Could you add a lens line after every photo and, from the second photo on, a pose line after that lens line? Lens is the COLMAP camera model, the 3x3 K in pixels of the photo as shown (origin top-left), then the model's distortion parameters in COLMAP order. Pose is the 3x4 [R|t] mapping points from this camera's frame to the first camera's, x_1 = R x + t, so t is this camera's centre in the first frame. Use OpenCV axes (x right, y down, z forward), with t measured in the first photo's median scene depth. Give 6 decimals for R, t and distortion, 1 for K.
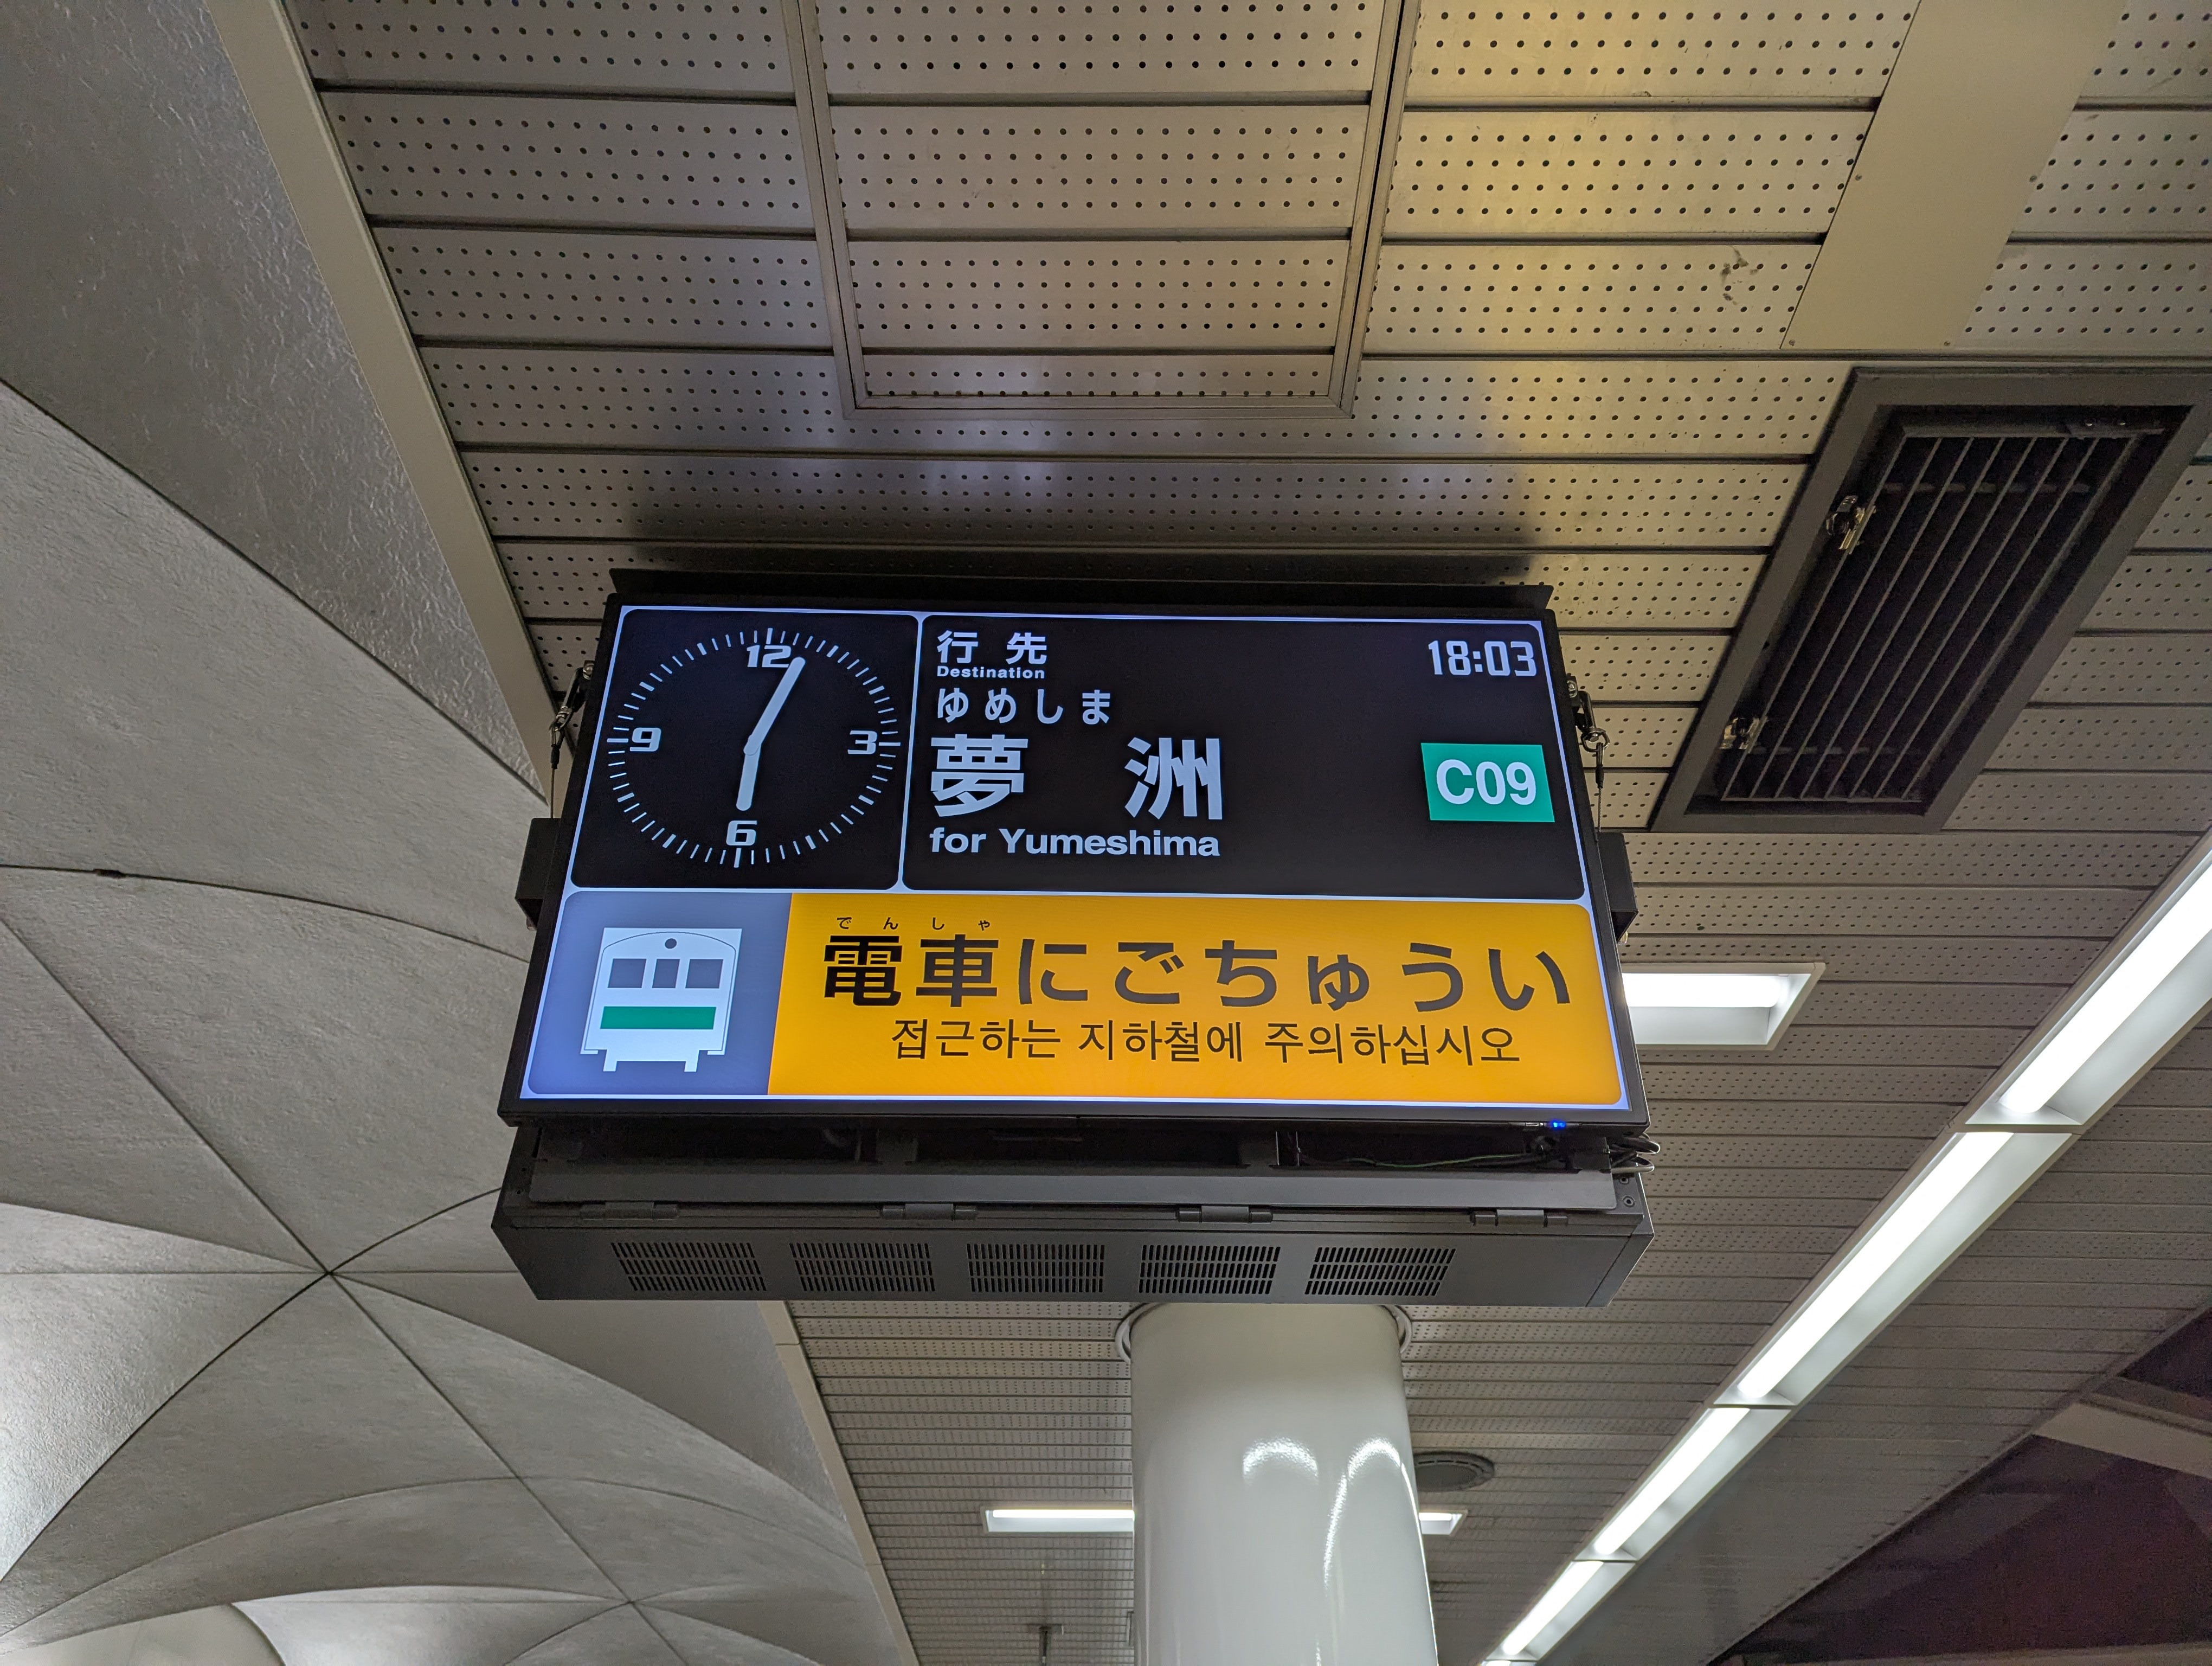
lens RADIAL K [[1798.8, 0, 1114.3], [0, 1798.8, 837.8], [0, 0, 1]] dist [0.011512, -0.026094]
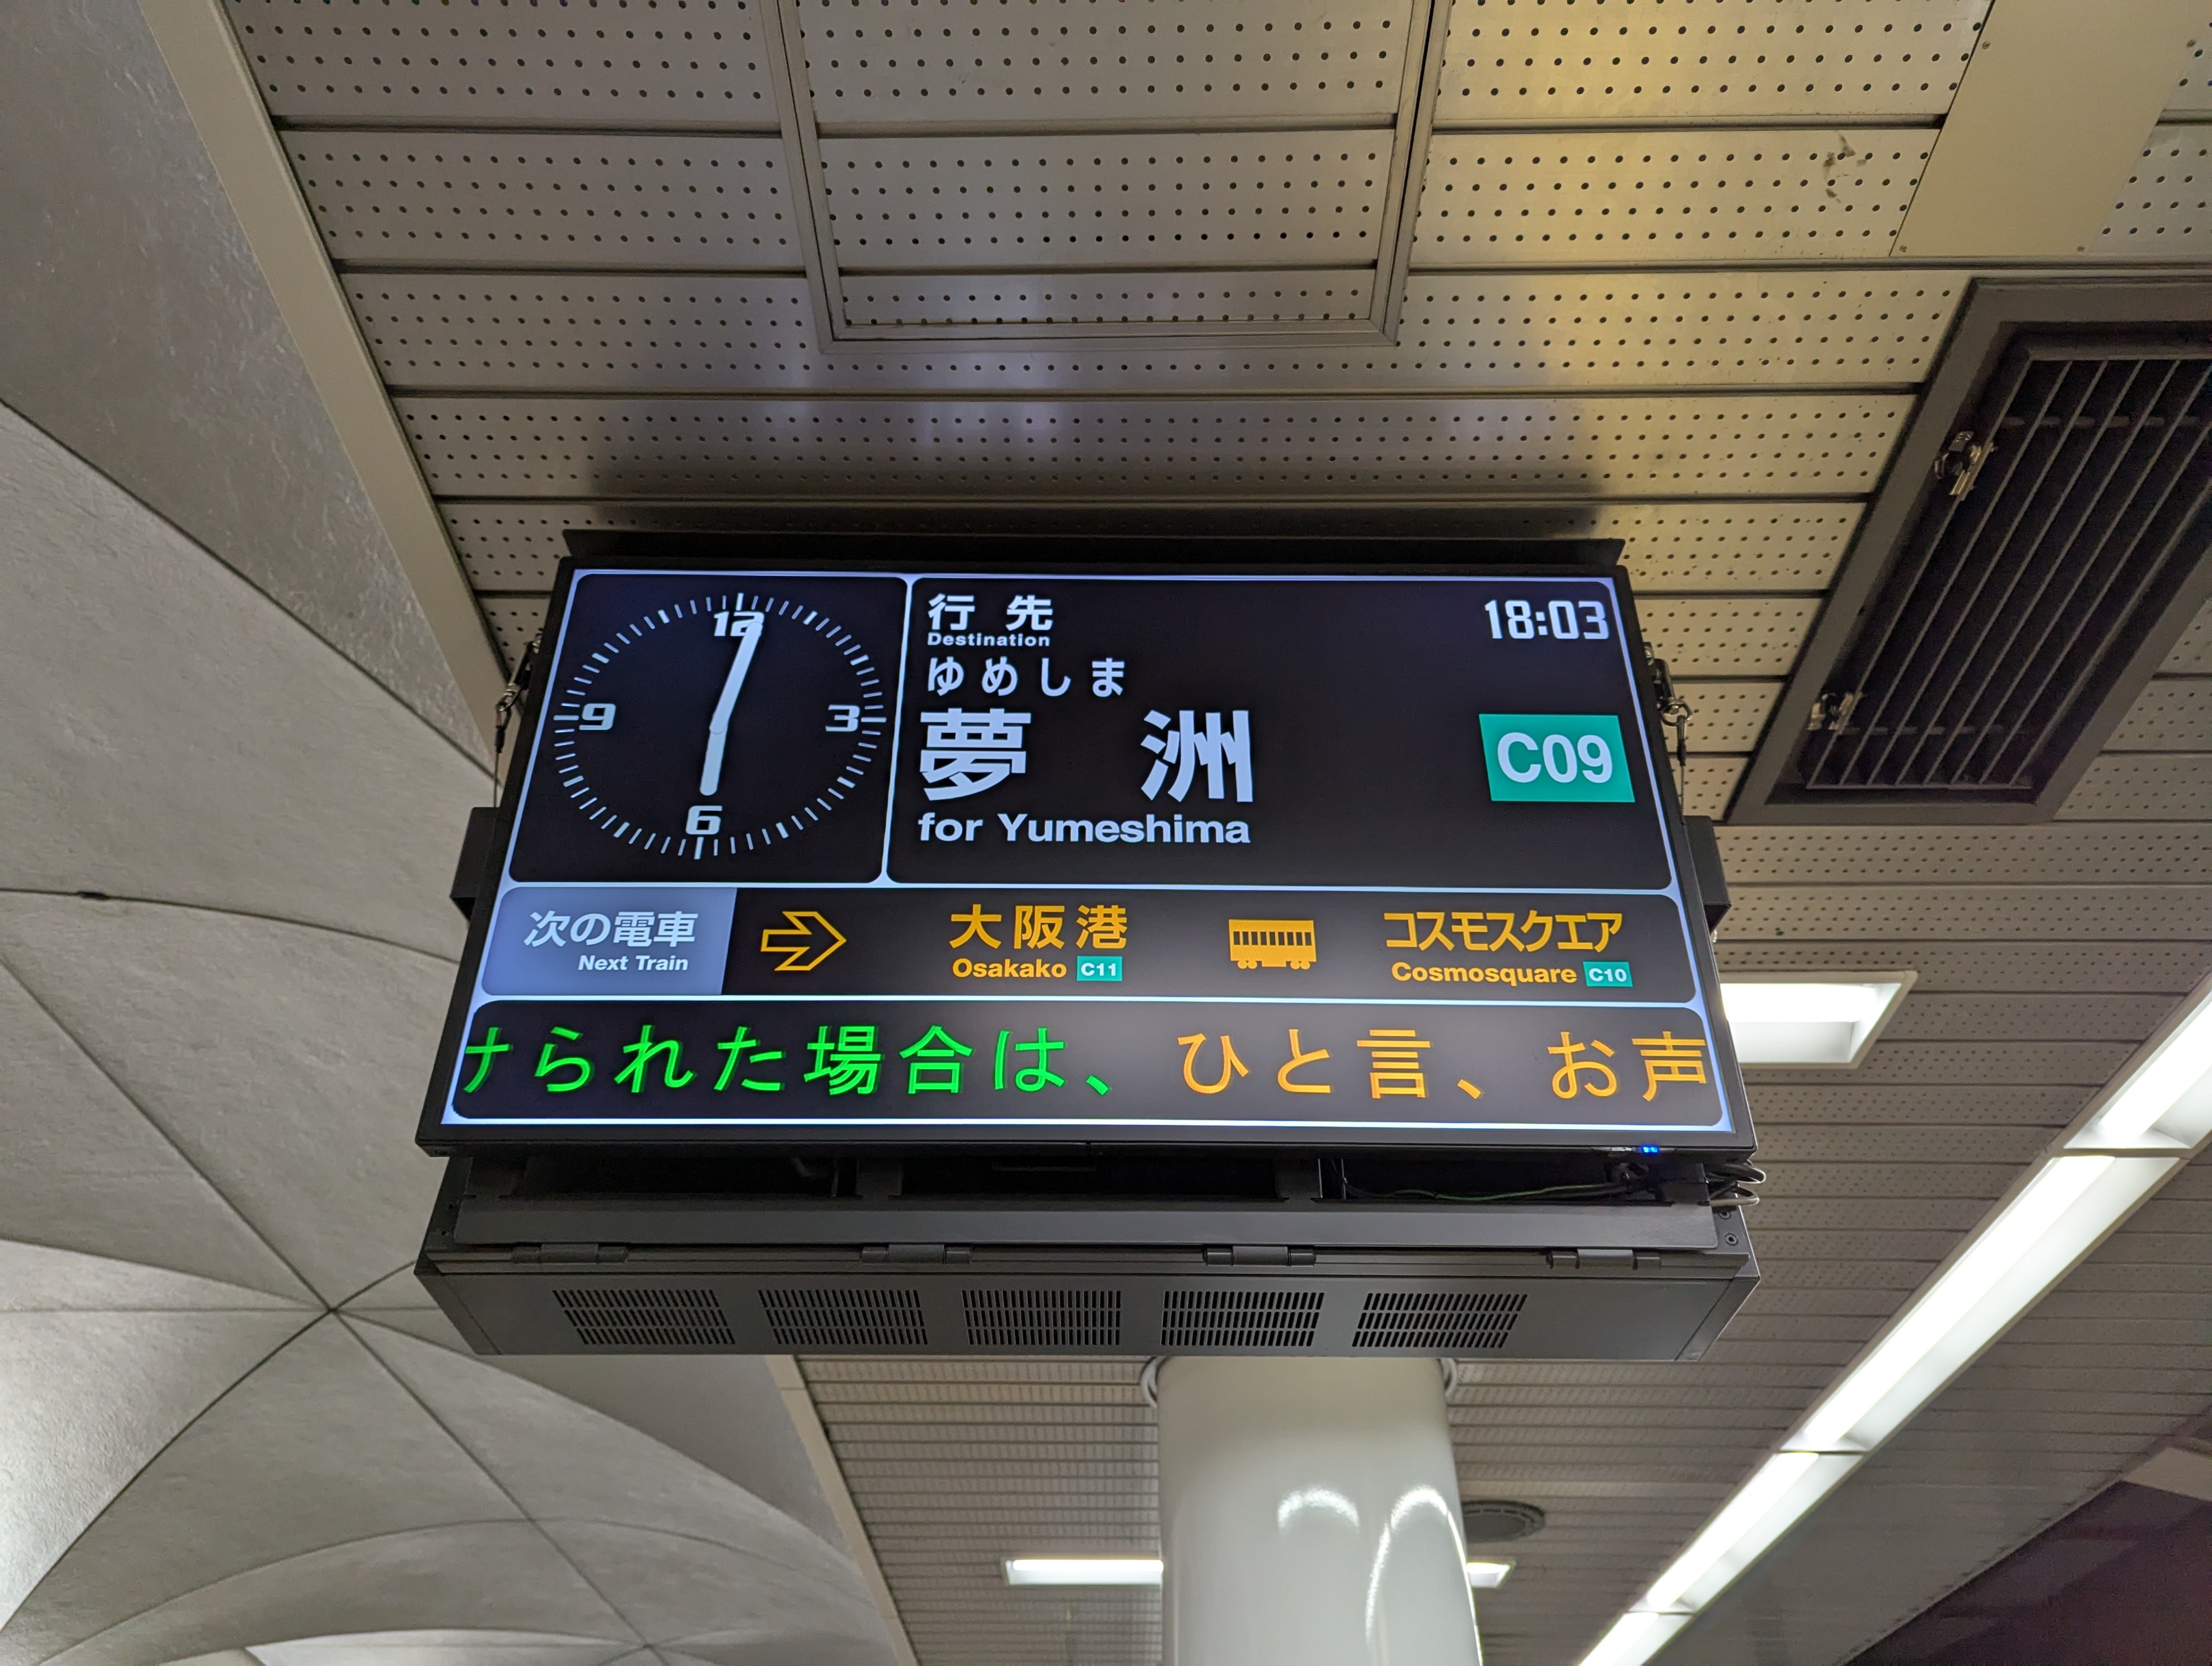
lens RADIAL K [[1798.8, 0, 1109.9], [0, 1798.8, 837.4], [0, 0, 1]] dist [0.011512, -0.026094]
pose [[0.999831, -0.007082, -0.016967, 0.005015], [0.006806, 0.999844, -0.016312, 0.019850], [0.017080, 0.016194, 0.999723, 0.118021]]
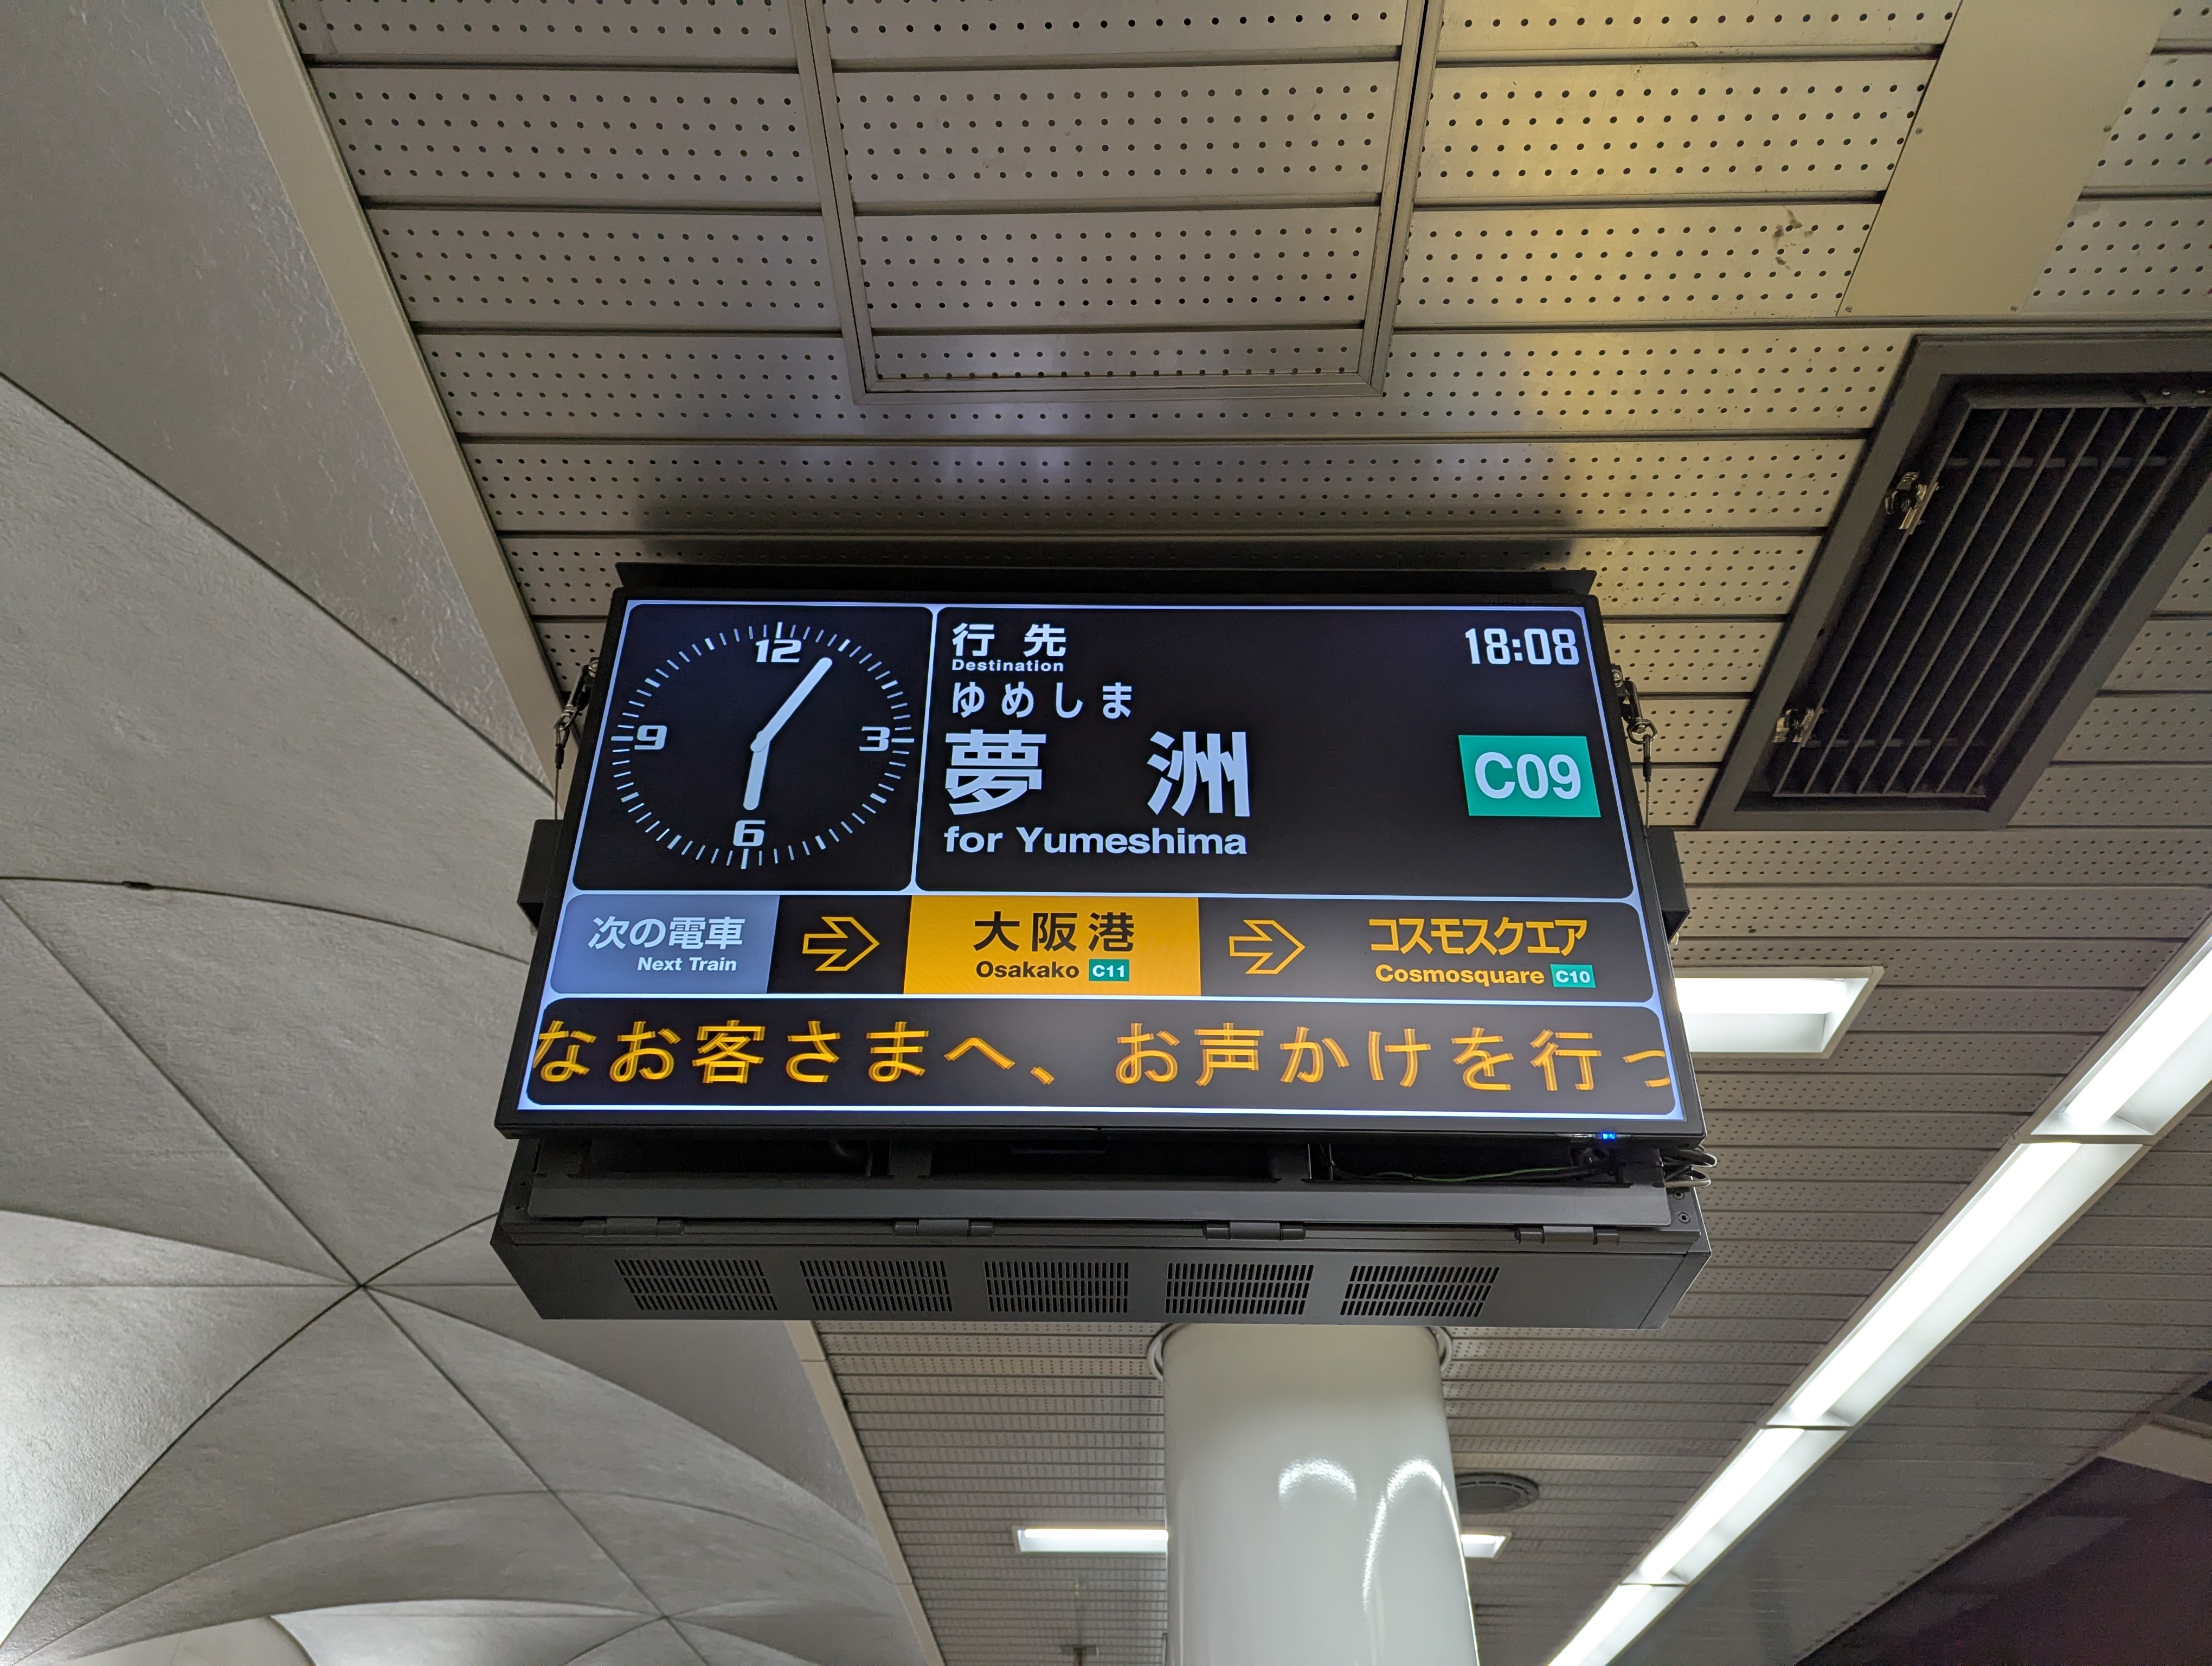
lens RADIAL K [[1798.8, 0, 1095.6], [0, 1798.8, 830.6], [0, 0, 1]] dist [0.011512, -0.026094]
pose [[0.999555, -0.005966, -0.029228, 0.005766], [0.005667, 0.999931, -0.010289, 0.006387], [0.029287, 0.010119, 0.999520, 0.040684]]
